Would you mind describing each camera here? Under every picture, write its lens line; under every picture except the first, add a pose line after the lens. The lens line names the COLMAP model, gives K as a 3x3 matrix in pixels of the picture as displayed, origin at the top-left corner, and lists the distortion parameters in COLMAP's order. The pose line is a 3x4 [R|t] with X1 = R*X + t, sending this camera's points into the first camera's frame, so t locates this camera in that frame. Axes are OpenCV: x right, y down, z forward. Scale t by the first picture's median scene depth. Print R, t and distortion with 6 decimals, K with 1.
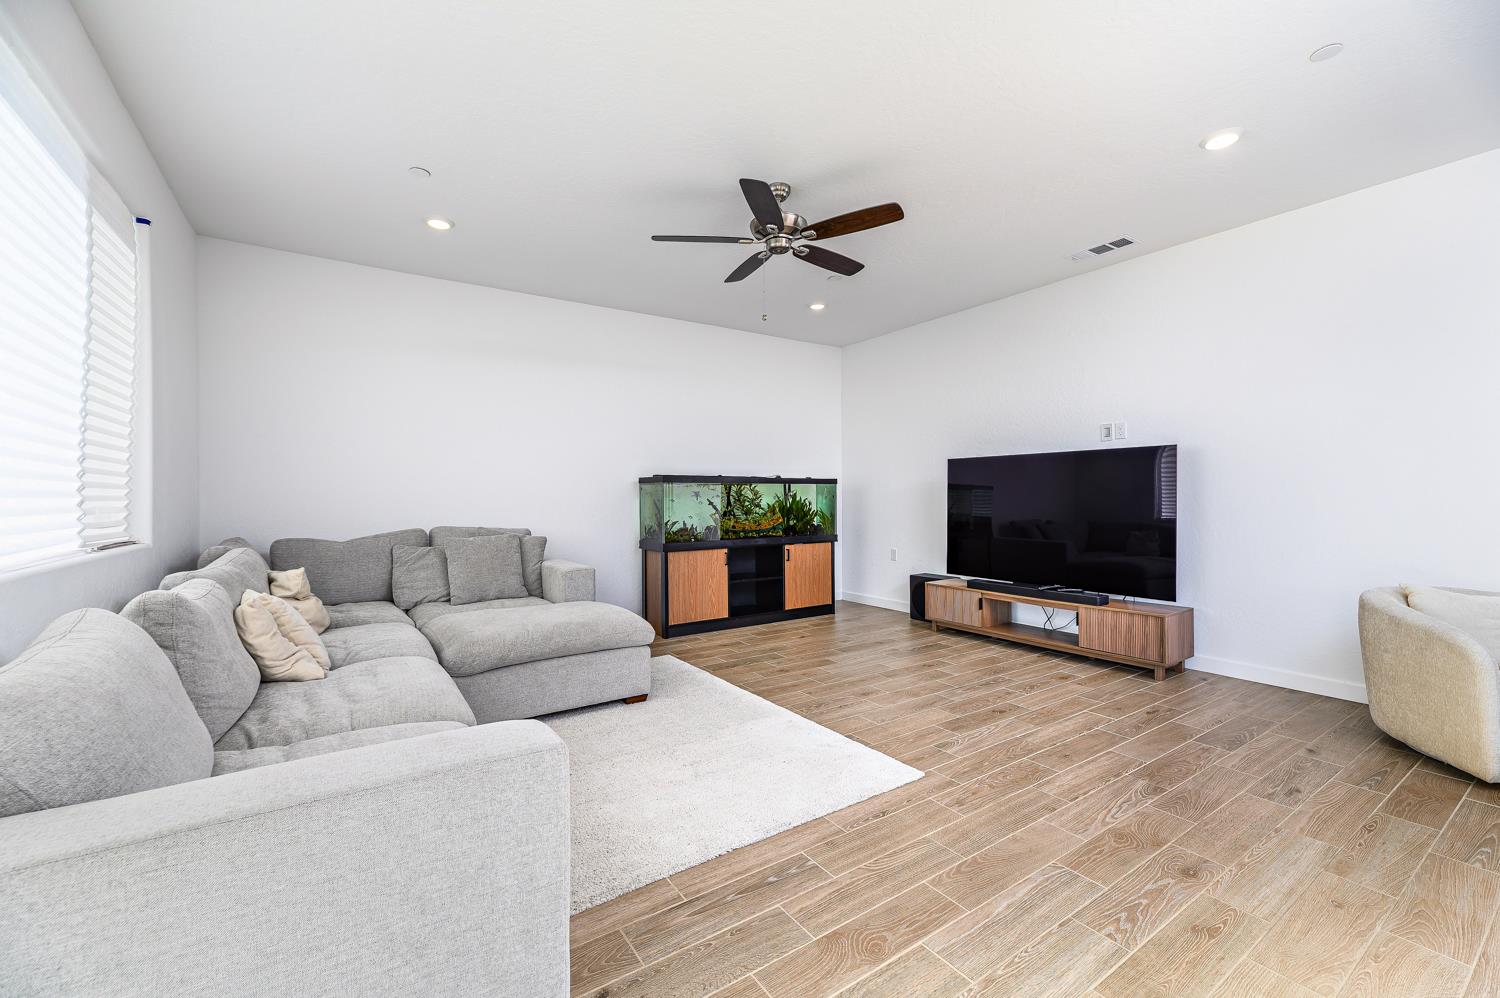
lens RADIAL K [[615.1, 0, 750.5], [0, 615.1, 499.0], [0, 0, 1]] dist [-0.000094, -0.000463]
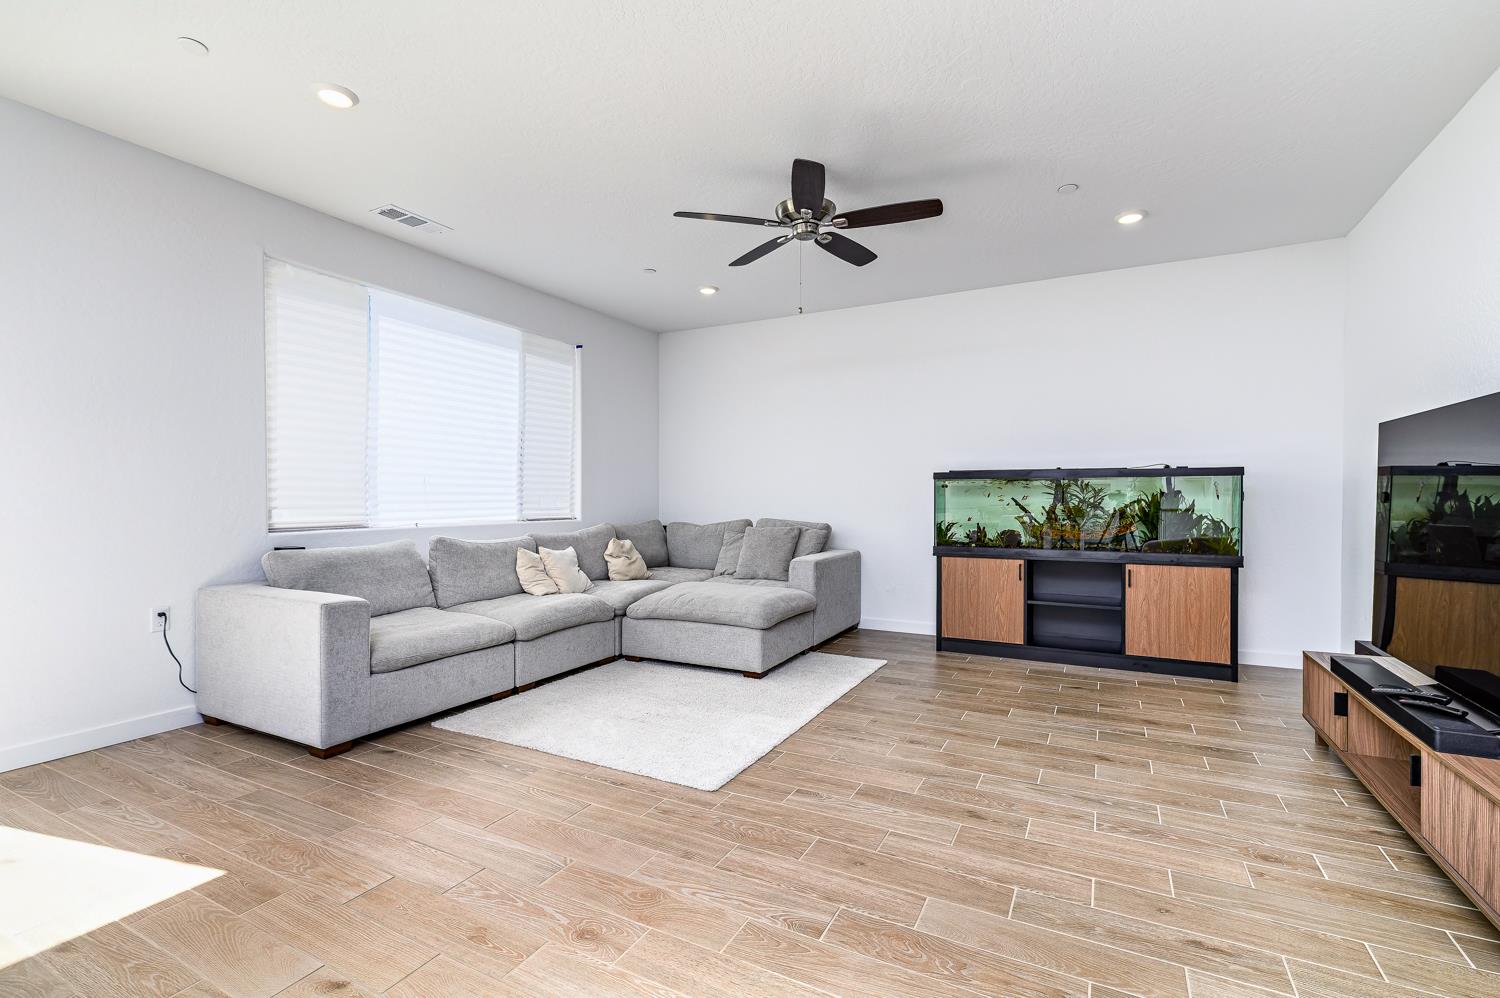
lens RADIAL K [[671.7, 0, 745.8], [0, 671.7, 503.9], [0, 0, 1]] dist [-0.001485, 0.000164]
pose [[0.466684, 0.013359, -0.884323, 0.769122], [-0.004465, 0.999909, 0.012748, -0.003517], [0.884413, -0.002001, 0.466701, 0.356885]]
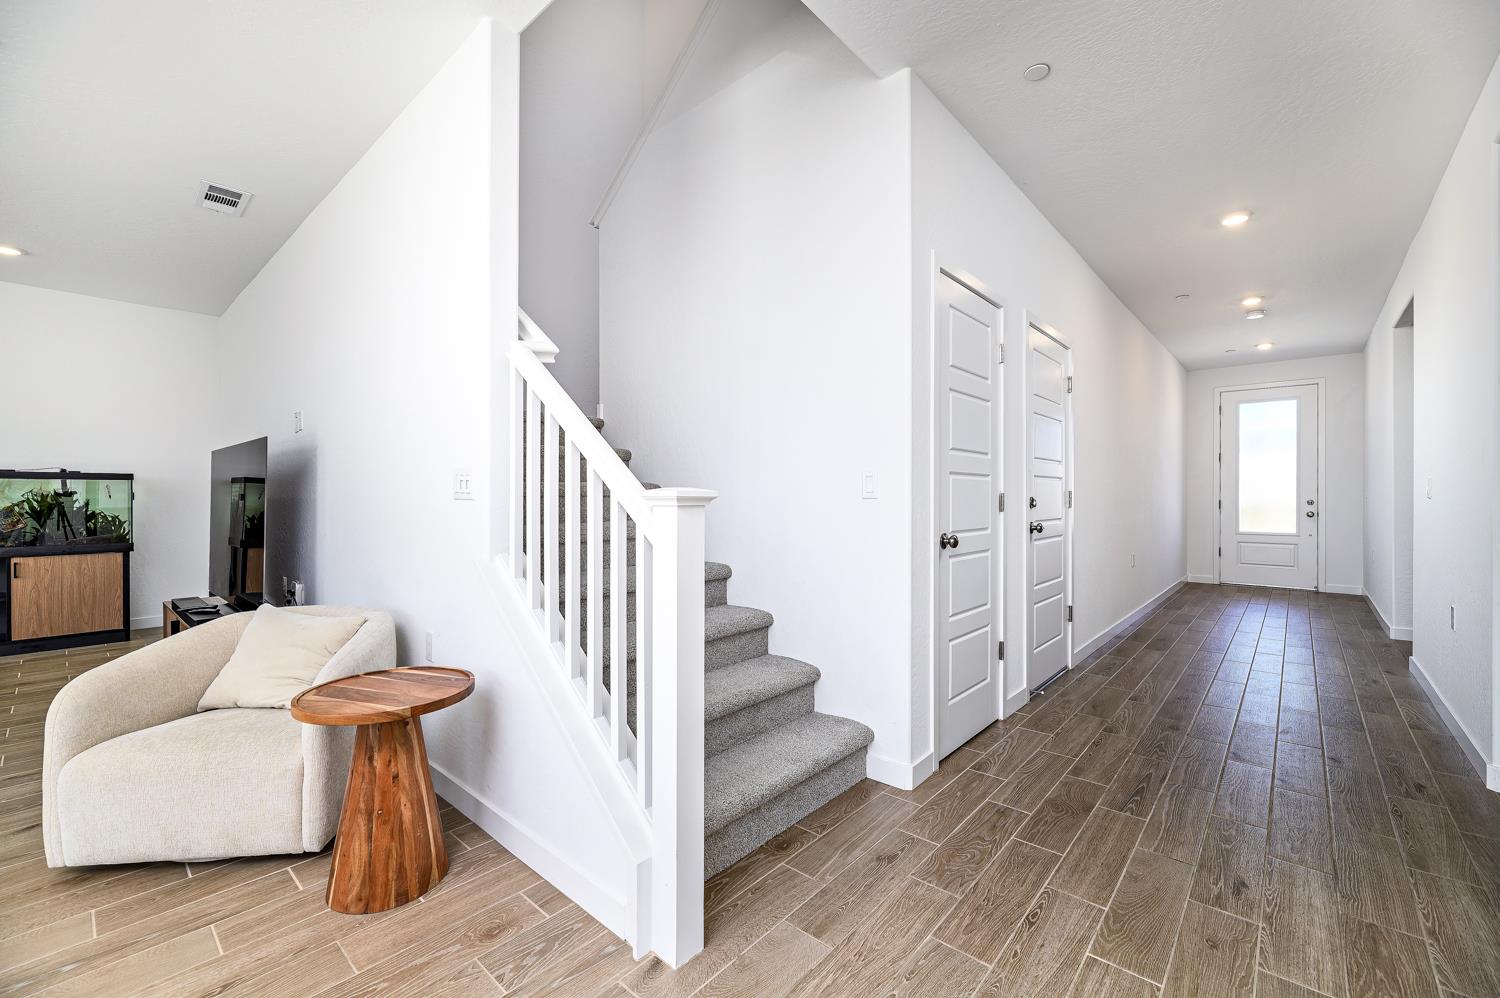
lens RADIAL K [[615.1, 0, 747.8], [0, 615.1, 495.3], [0, 0, 1]] dist [-0.000094, -0.000463]
pose [[0.968984, 0.006905, 0.247028, 1.097548], [-0.005100, 0.999955, -0.007947, -0.003992], [-0.247072, 0.006441, 0.968976, 0.024108]]
